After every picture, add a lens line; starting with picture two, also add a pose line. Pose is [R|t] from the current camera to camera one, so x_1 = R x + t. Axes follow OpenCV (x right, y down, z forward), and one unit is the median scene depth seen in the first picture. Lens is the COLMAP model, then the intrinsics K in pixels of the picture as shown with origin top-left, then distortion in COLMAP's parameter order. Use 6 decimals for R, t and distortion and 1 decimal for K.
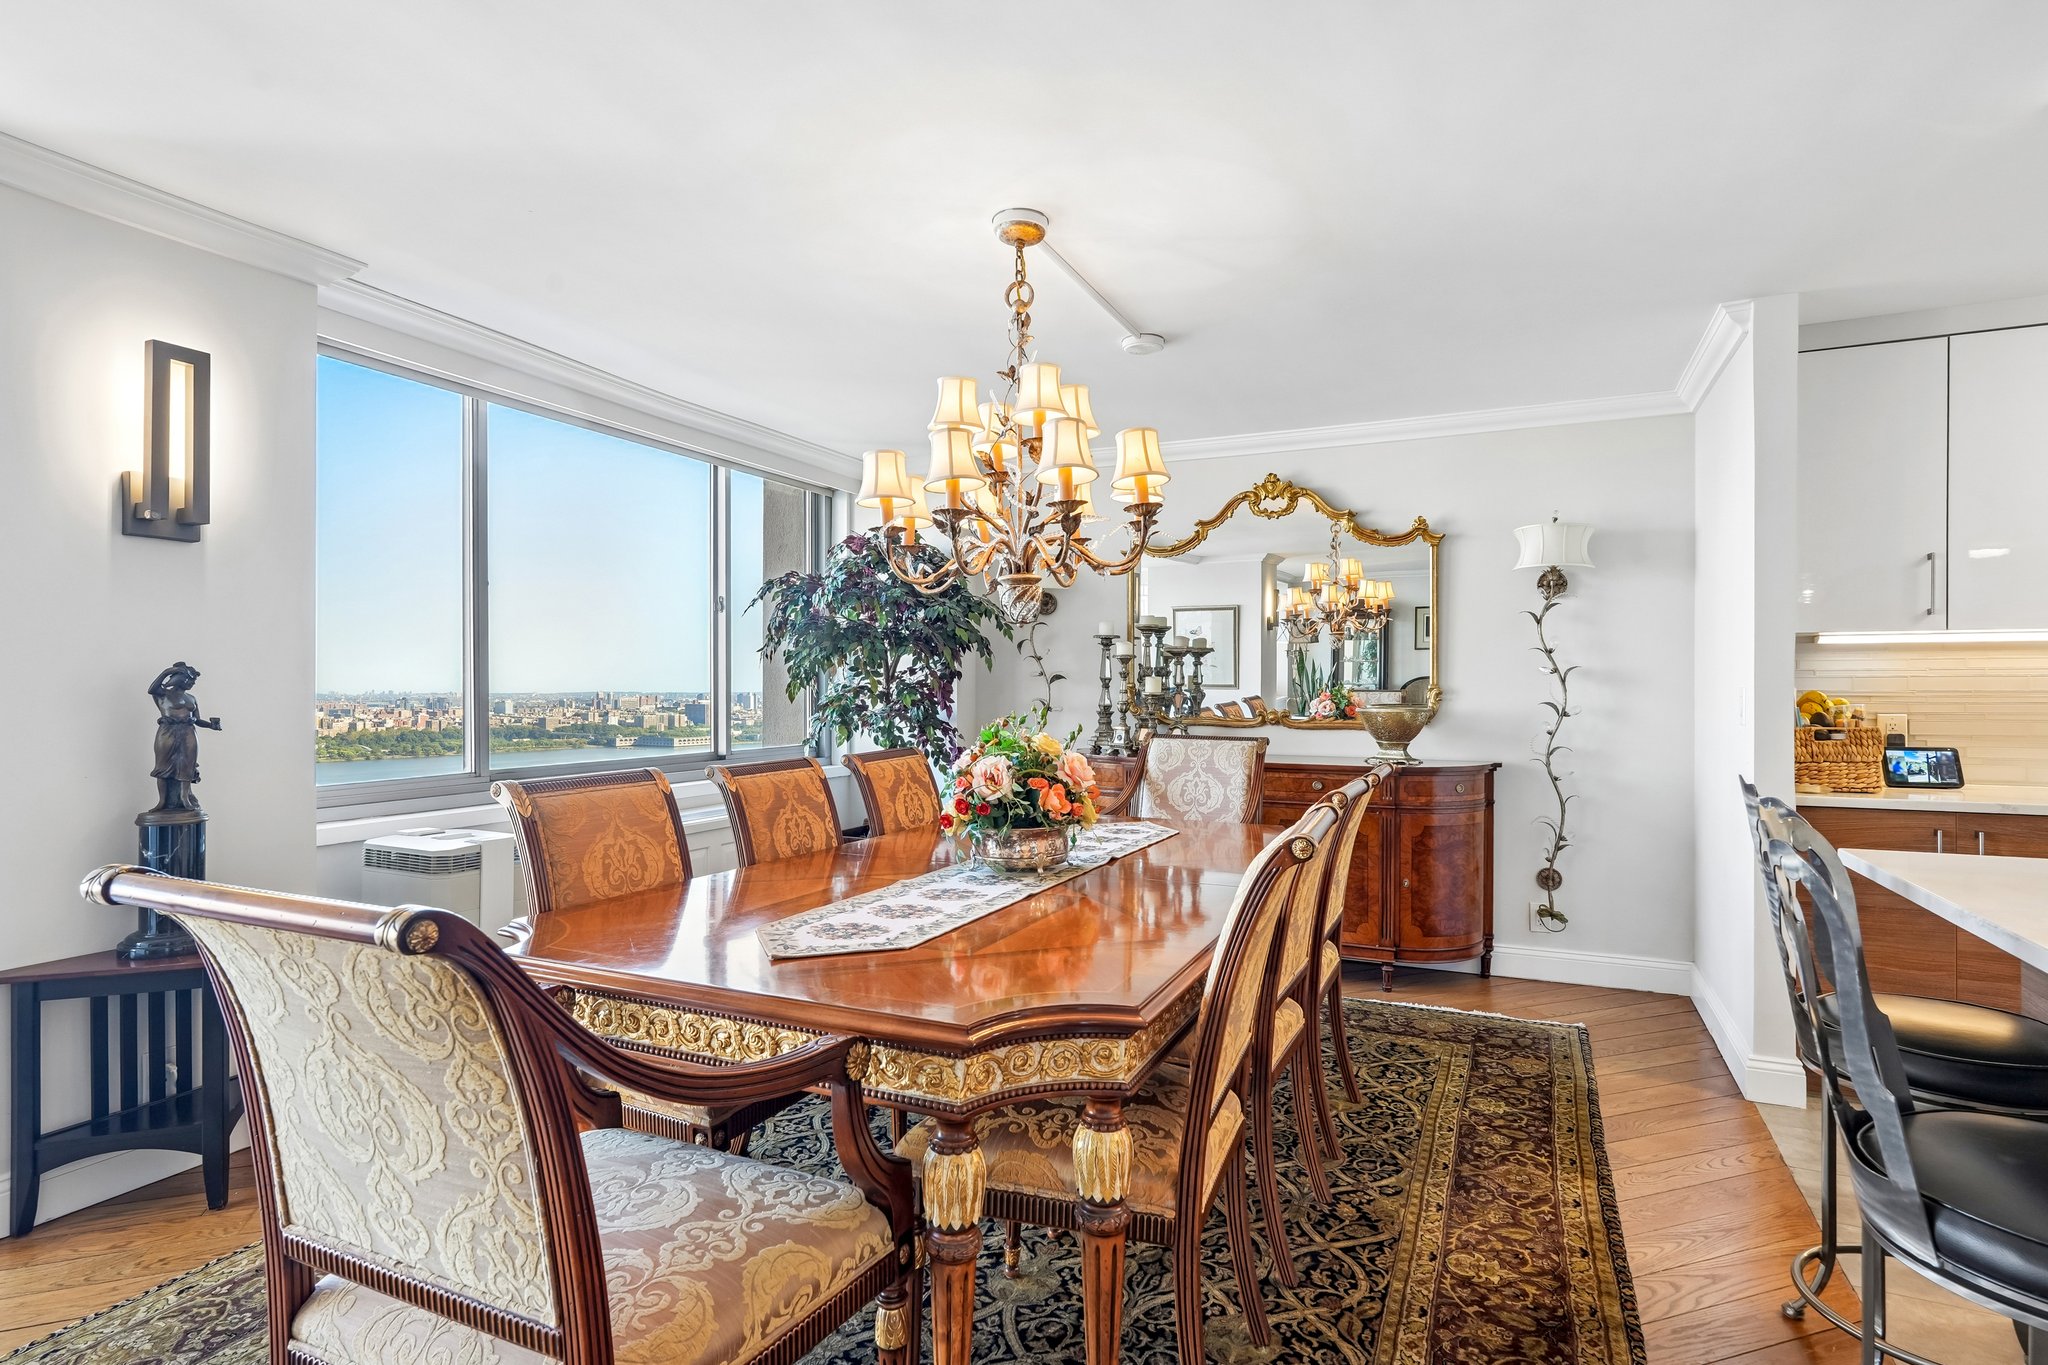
lens RADIAL K [[1031.4, 0, 1033.6], [0, 1031.4, 694.9], [0, 0, 1]] dist [-0.005632, 0.001456]
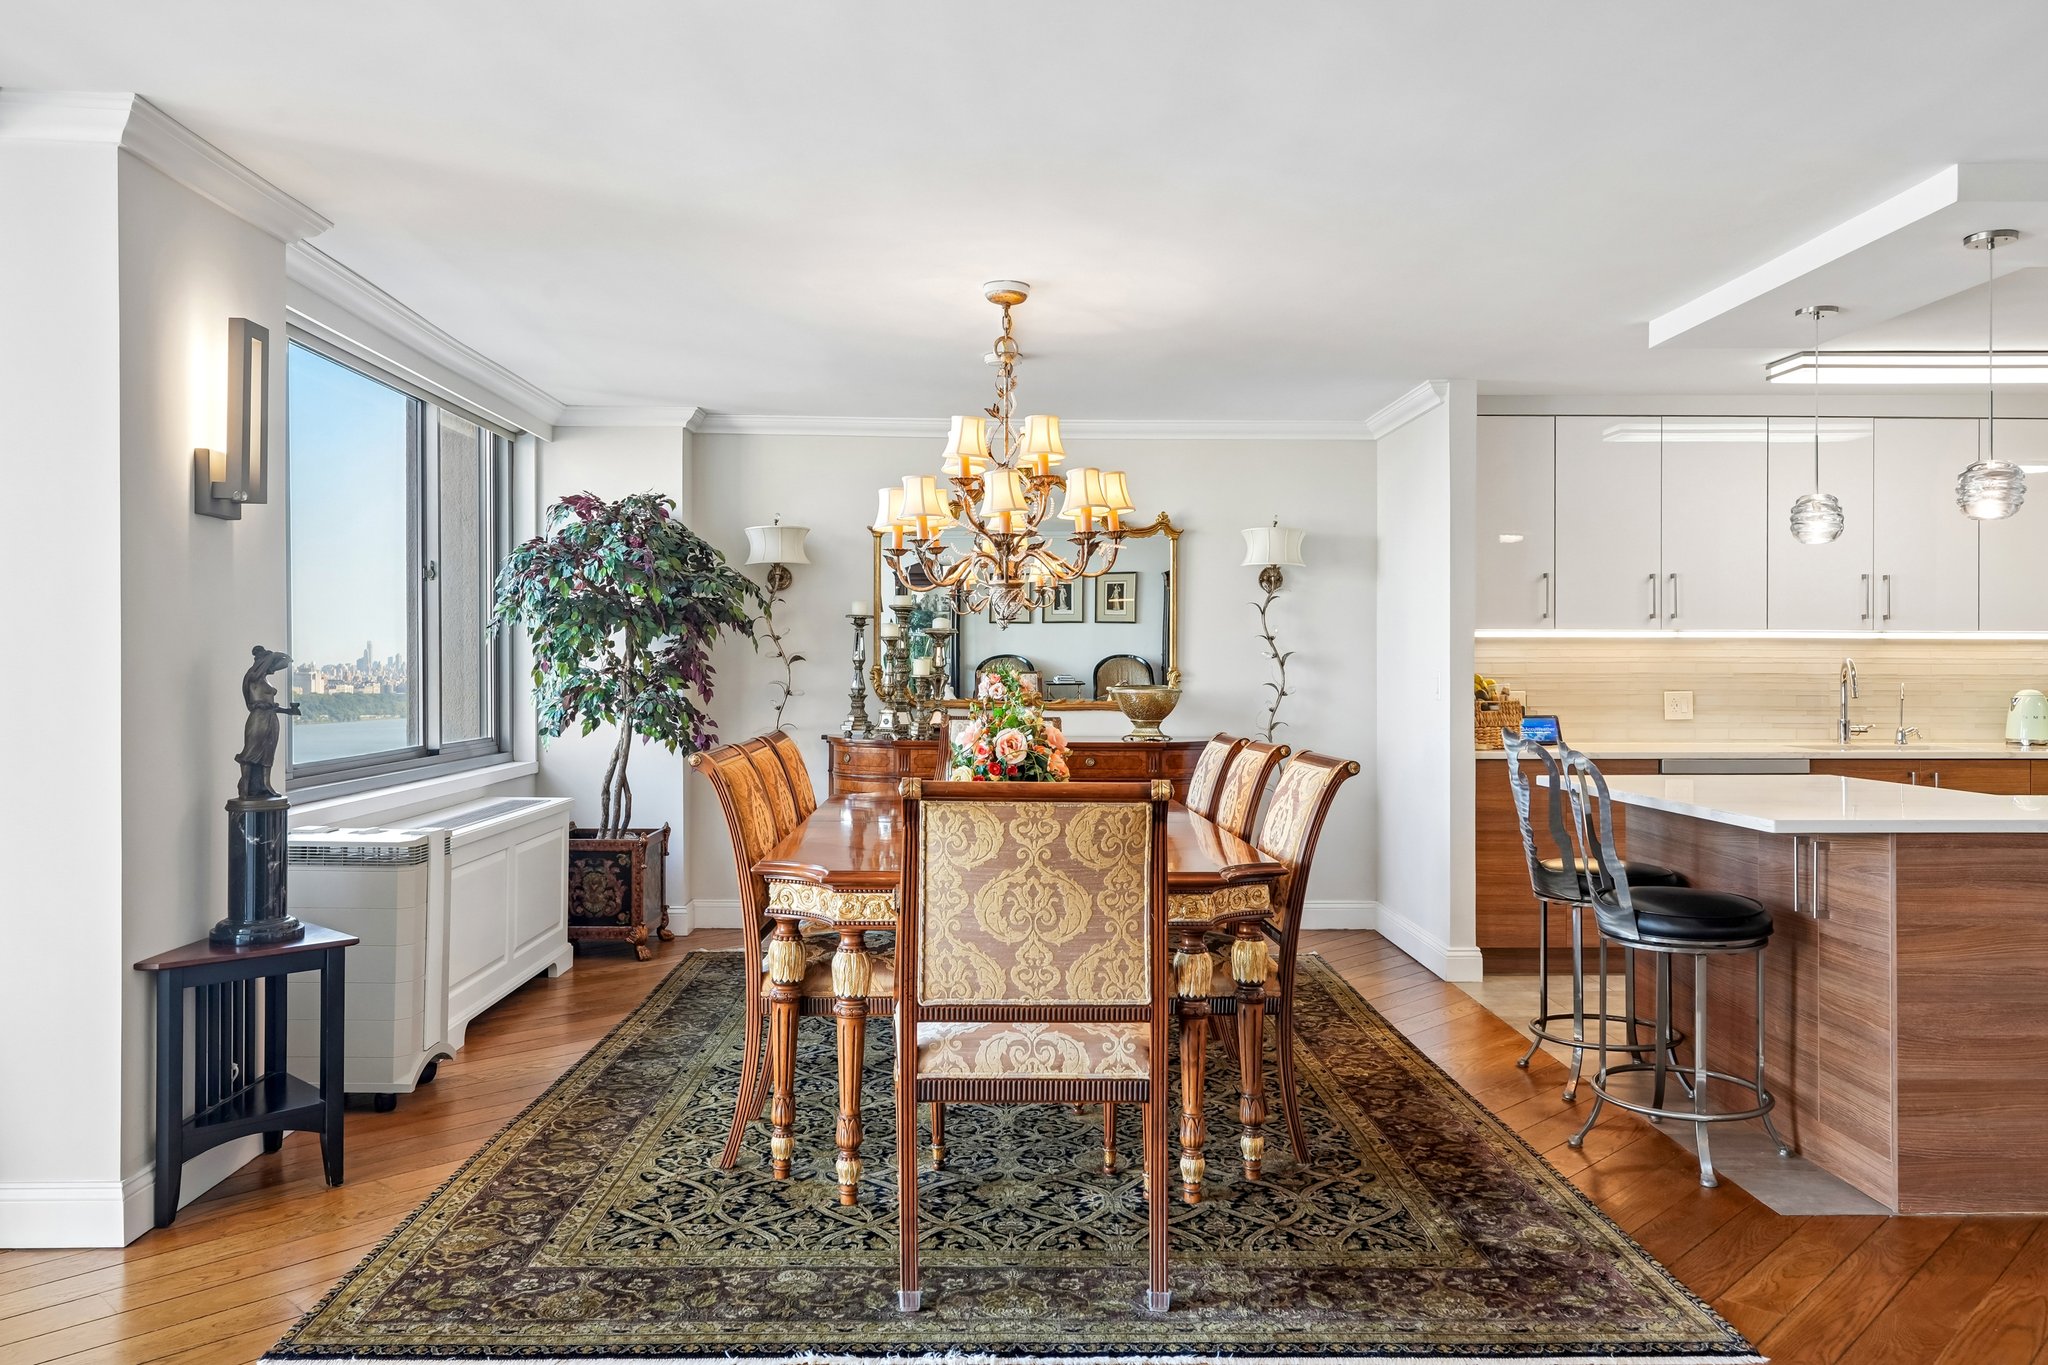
lens RADIAL K [[1479.0, 0, 1021.8], [0, 1479.0, 677.6], [0, 0, 1]] dist [0.000789, -0.000842]
pose [[0.896952, -0.001385, 0.442125, -0.595074], [0.000528, 0.999998, 0.002061, -0.003389], [-0.442127, -0.001615, 0.896951, -0.437404]]
